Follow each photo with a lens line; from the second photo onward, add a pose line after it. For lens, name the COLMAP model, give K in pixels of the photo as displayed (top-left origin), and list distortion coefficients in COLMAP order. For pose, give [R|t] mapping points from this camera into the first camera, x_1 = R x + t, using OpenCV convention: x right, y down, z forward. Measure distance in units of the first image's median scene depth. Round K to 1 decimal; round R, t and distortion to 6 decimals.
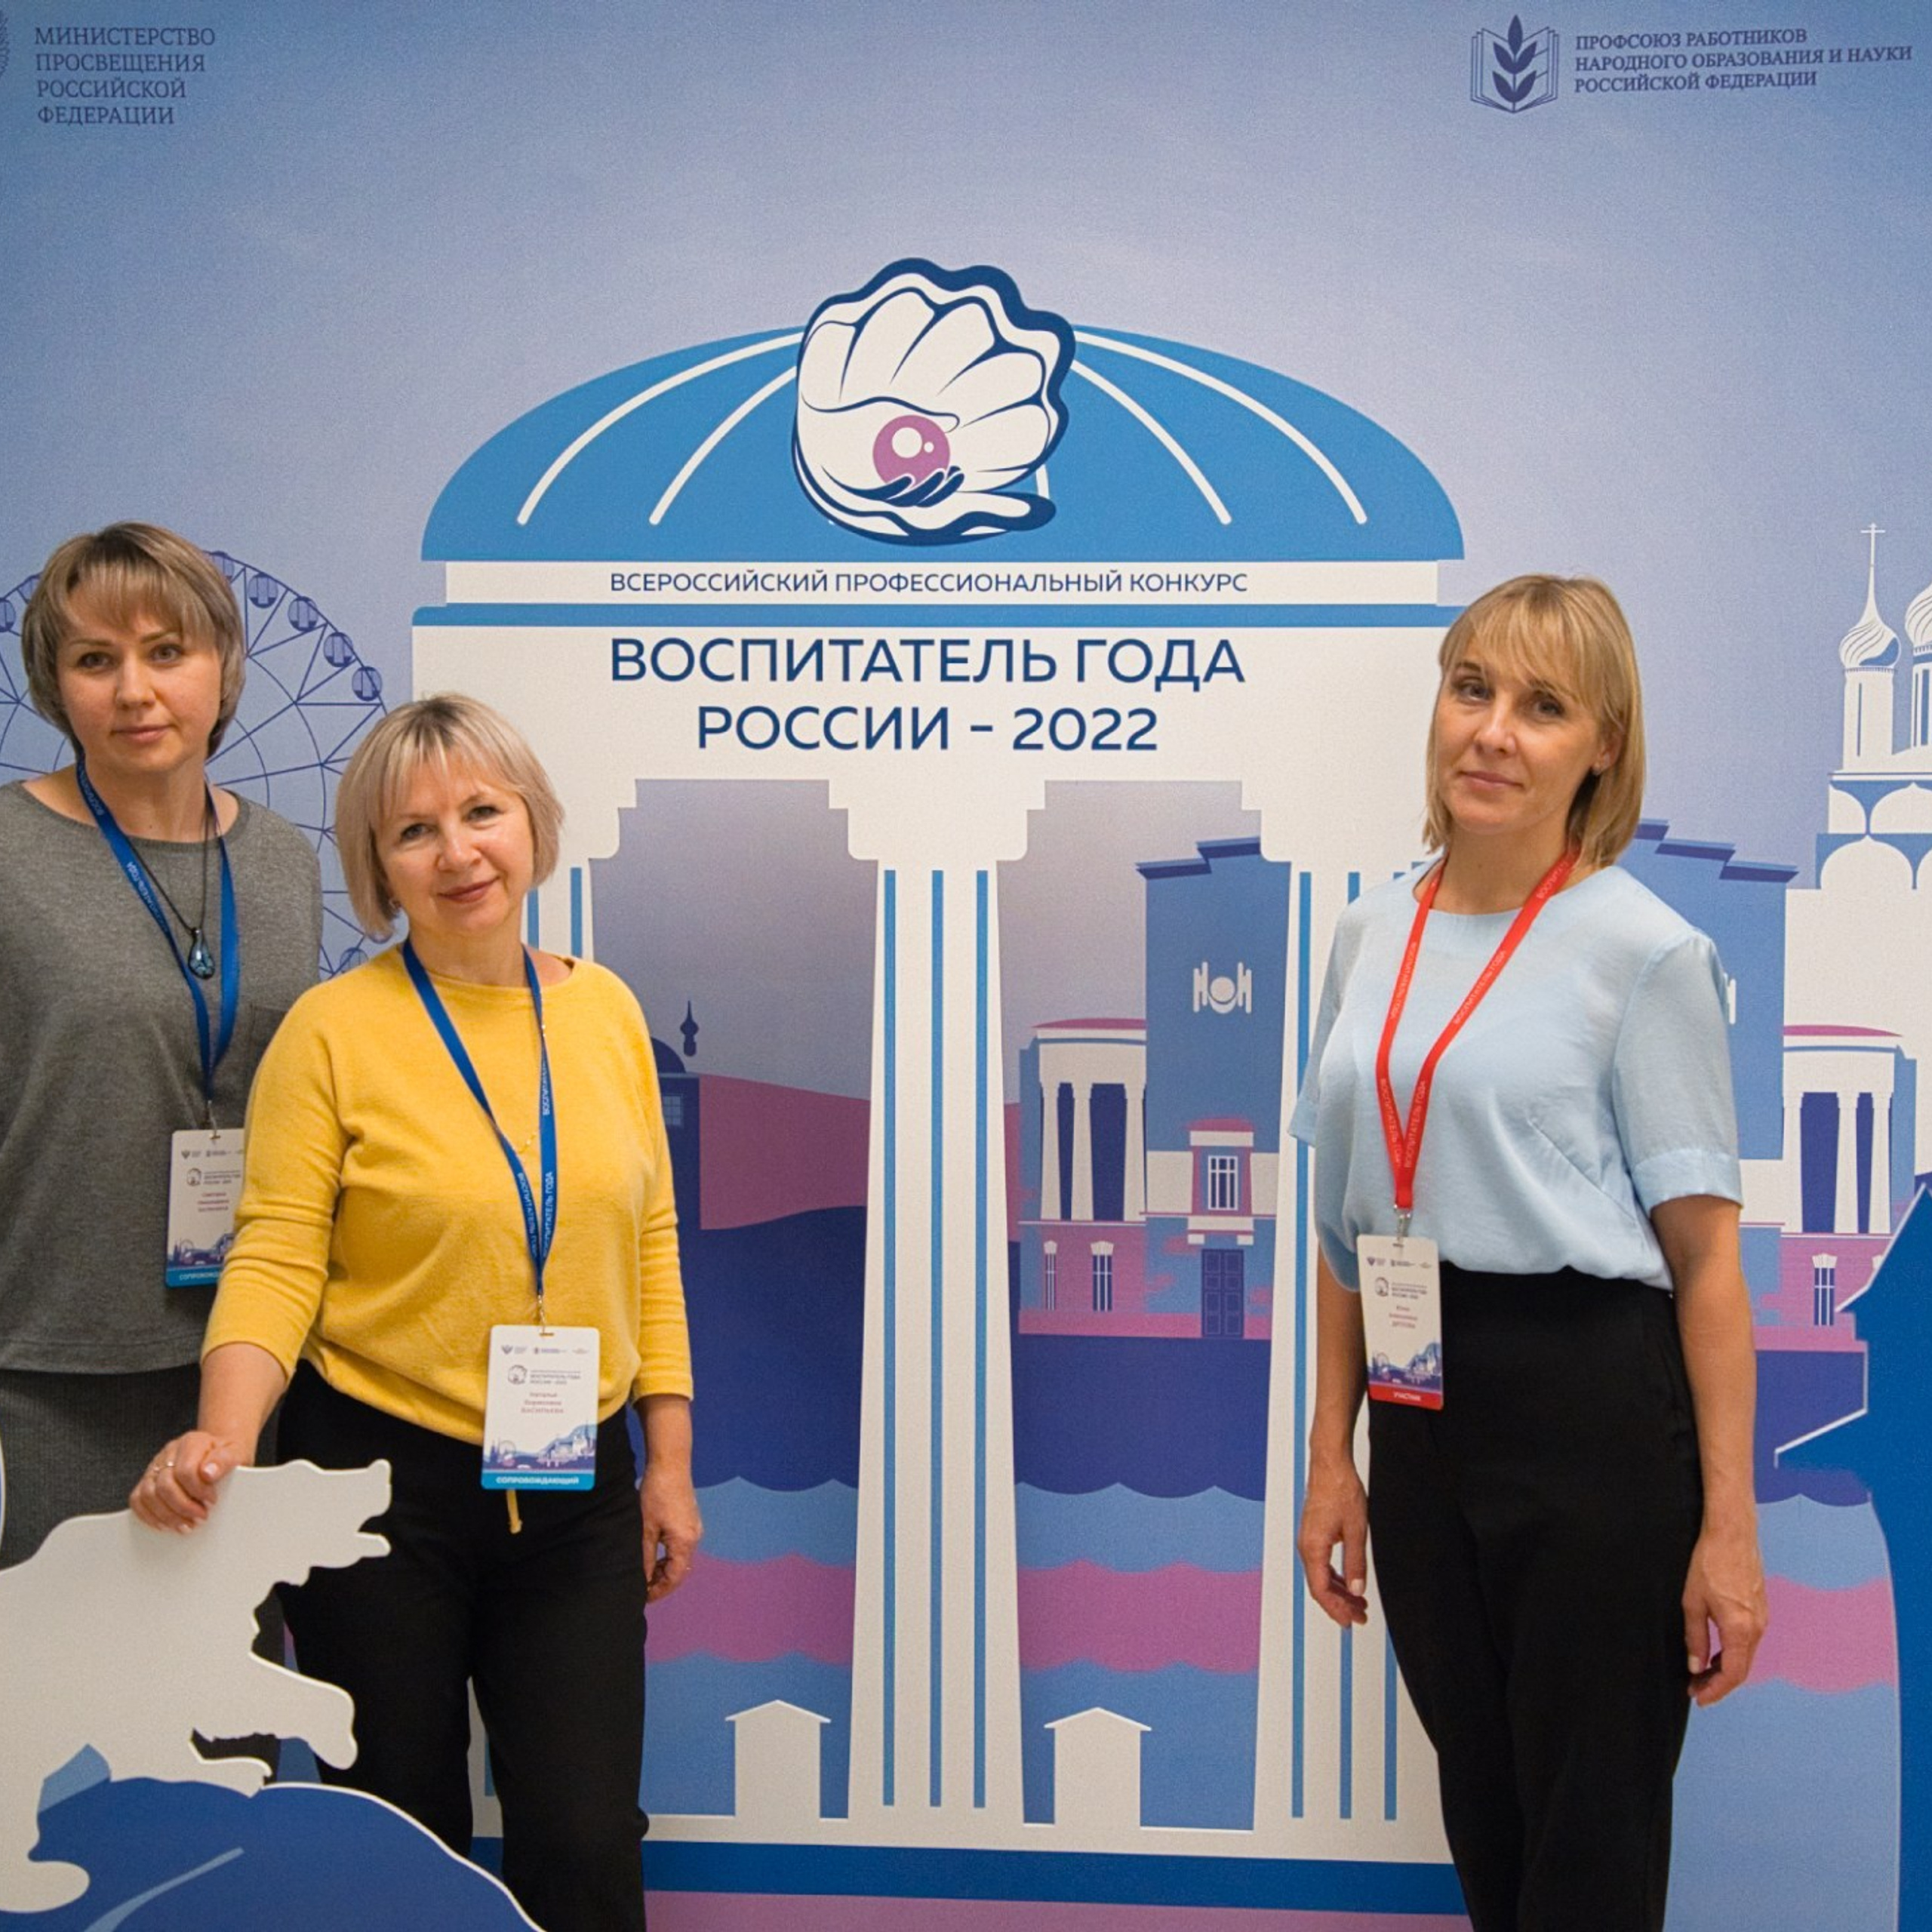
lens RADIAL K [[3586.7, 0, 964.2], [0, 3586.7, 999.6], [0, 0, 1]] dist [0.117622, 0.175427]
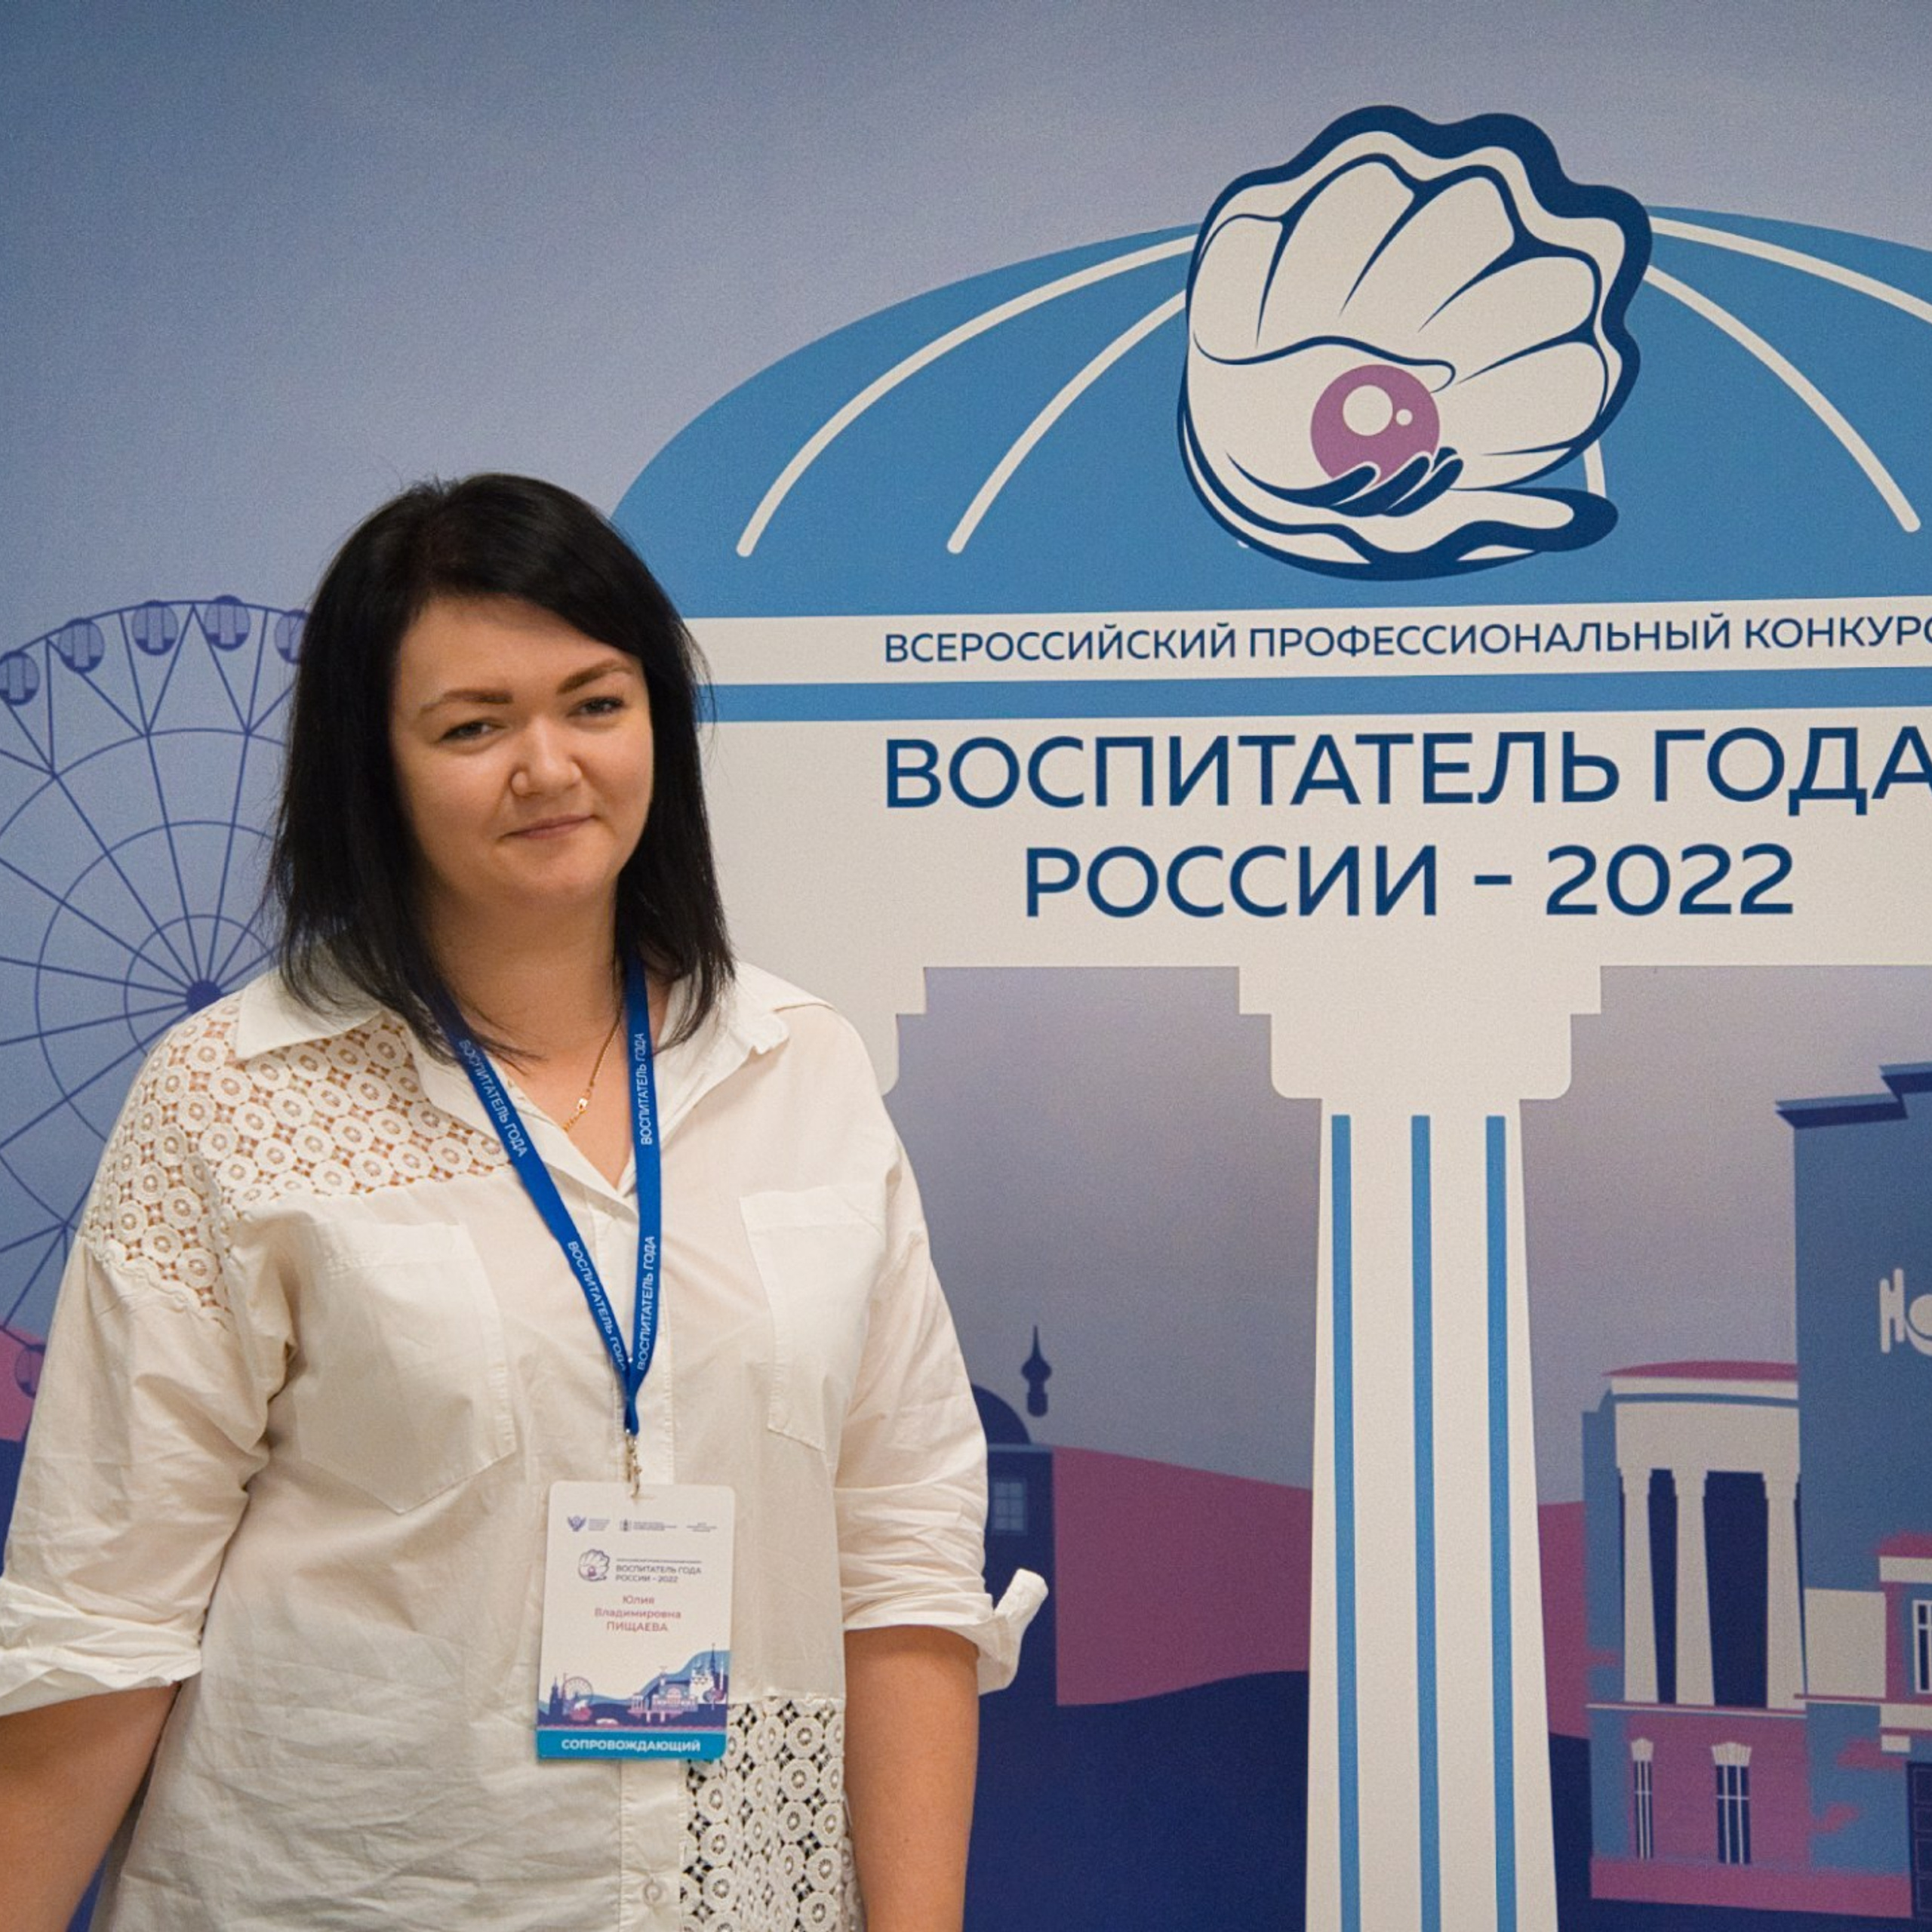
lens RADIAL K [[5308.2, 0, 956.1], [0, 5308.2, 953.1], [0, 0, 1]] dist [0.460310, 0.275910]
pose [[0.991975, -0.005439, -0.126320, 0.028408], [-0.002289, 0.998138, -0.060952, -0.008683], [0.126416, 0.060752, 0.990115, 0.105011]]
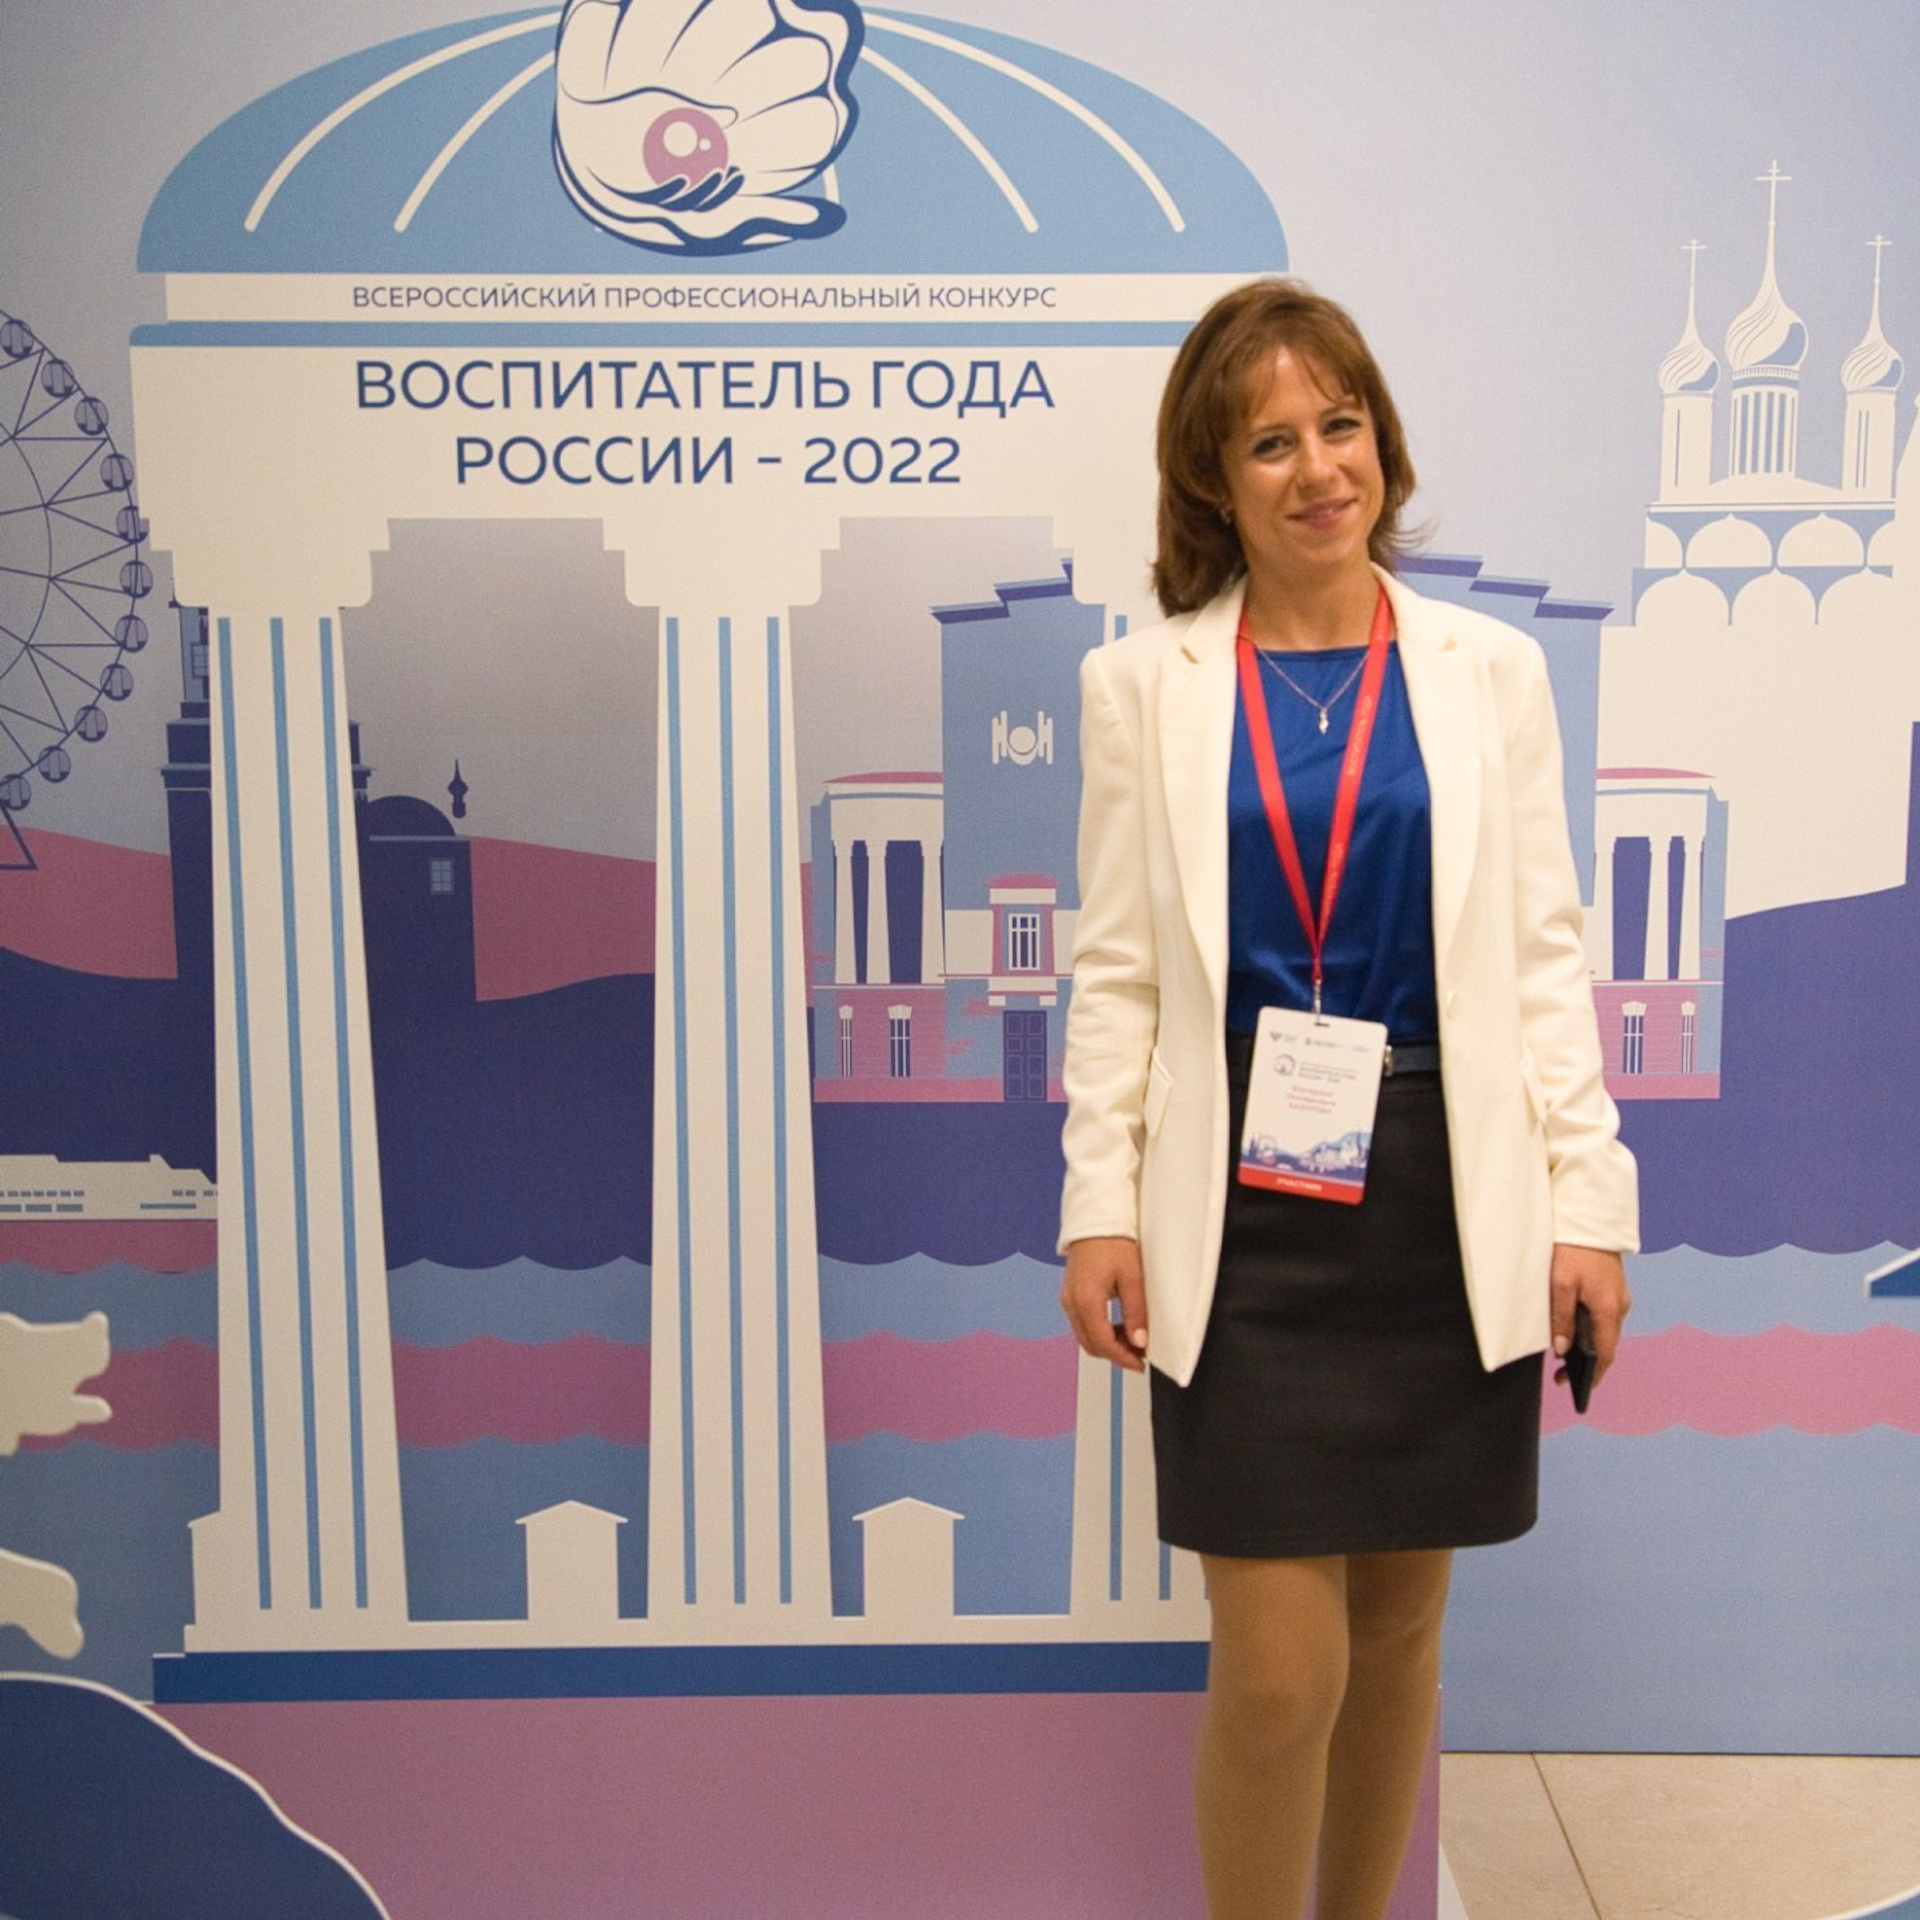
lens RADIAL K [[3139.8, 0, 978.7], [0, 3139.8, 1002.1], [0, 0, 1]] dist [0.064826, 0.082337]
pose [[0.996380, -0.020299, 0.082556, -0.011025], [0.012998, 0.996033, 0.088032, -0.007825], [-0.084016, -0.086641, 0.992691, 0.186280]]
